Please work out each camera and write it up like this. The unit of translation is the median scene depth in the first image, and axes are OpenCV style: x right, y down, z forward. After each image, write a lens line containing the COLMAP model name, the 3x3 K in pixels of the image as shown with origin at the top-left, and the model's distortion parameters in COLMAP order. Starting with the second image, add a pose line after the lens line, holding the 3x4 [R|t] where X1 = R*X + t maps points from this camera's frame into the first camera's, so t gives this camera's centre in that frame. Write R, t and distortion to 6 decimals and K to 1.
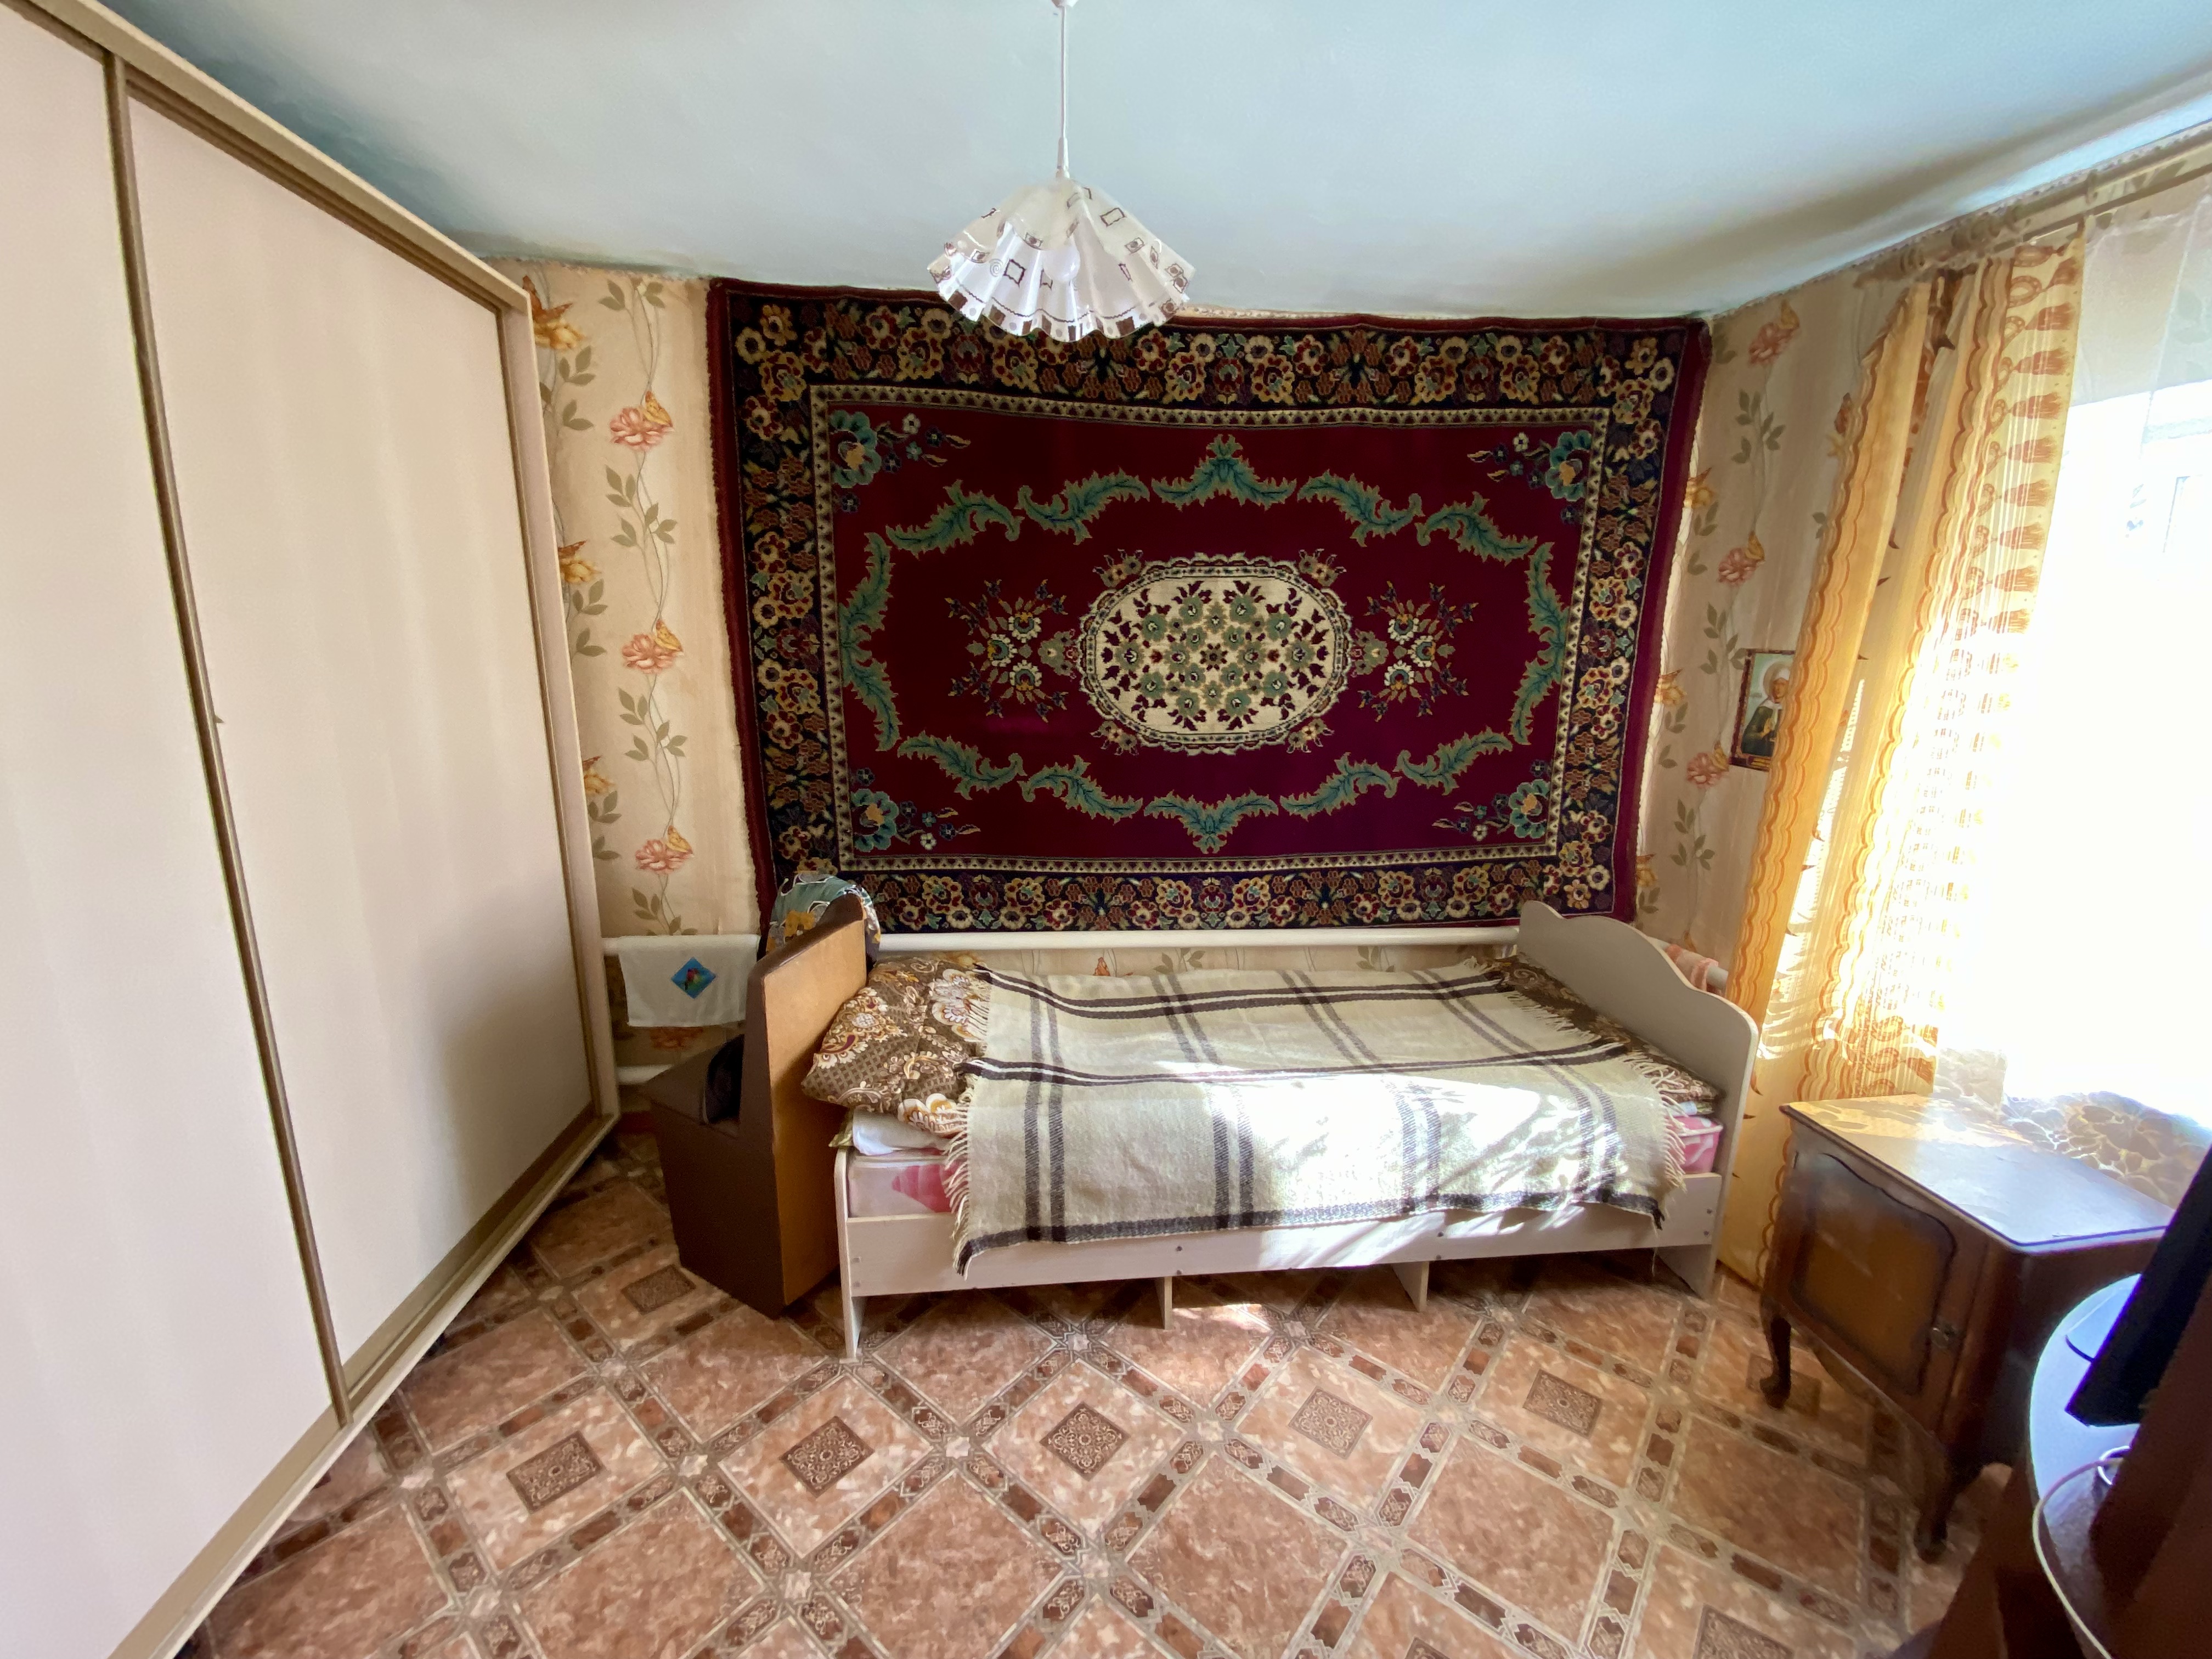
lens RADIAL K [[899.6, 0, 1106.0], [0, 899.6, 829.5], [0, 0, 1]] dist [0.030717, -0.022691]
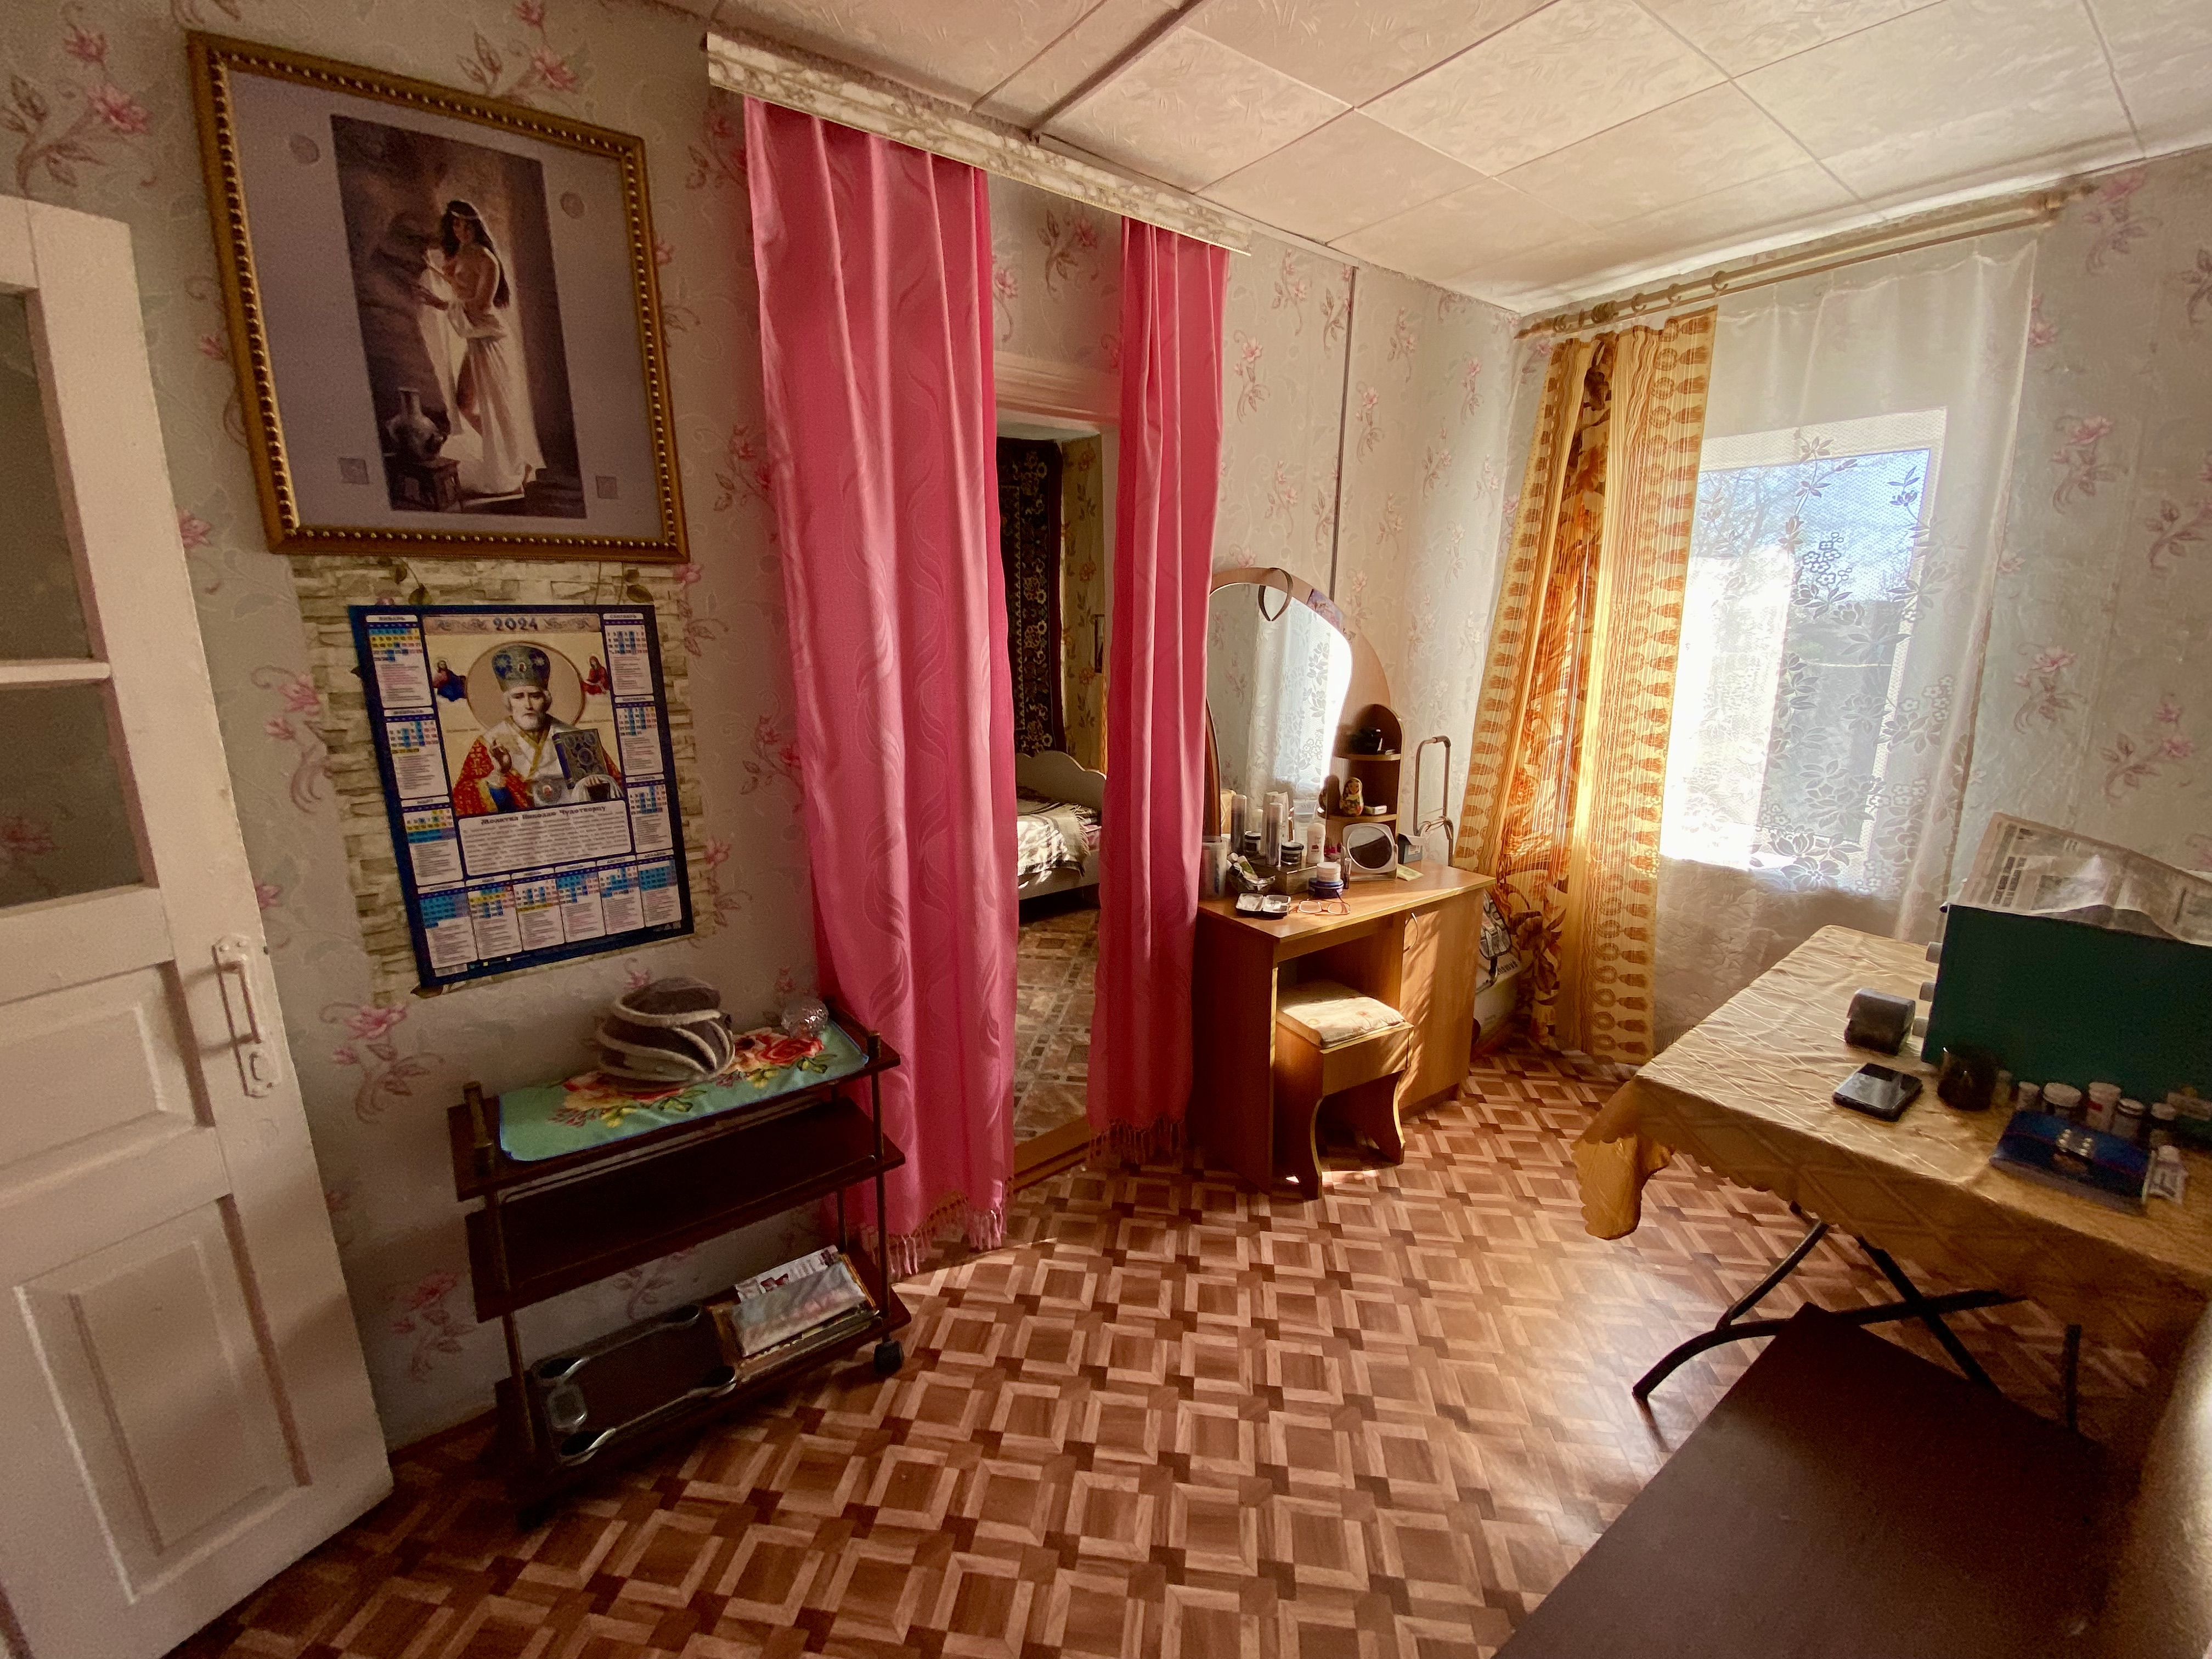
lens RADIAL K [[899.6, 0, 1106.0], [0, 899.6, 829.5], [0, 0, 1]] dist [0.030717, -0.022691]
pose [[0.855531, -0.135762, 0.499635, -0.424831], [0.120791, 0.990717, 0.062368, 0.190710], [-0.503465, 0.006993, 0.863988, -0.923263]]
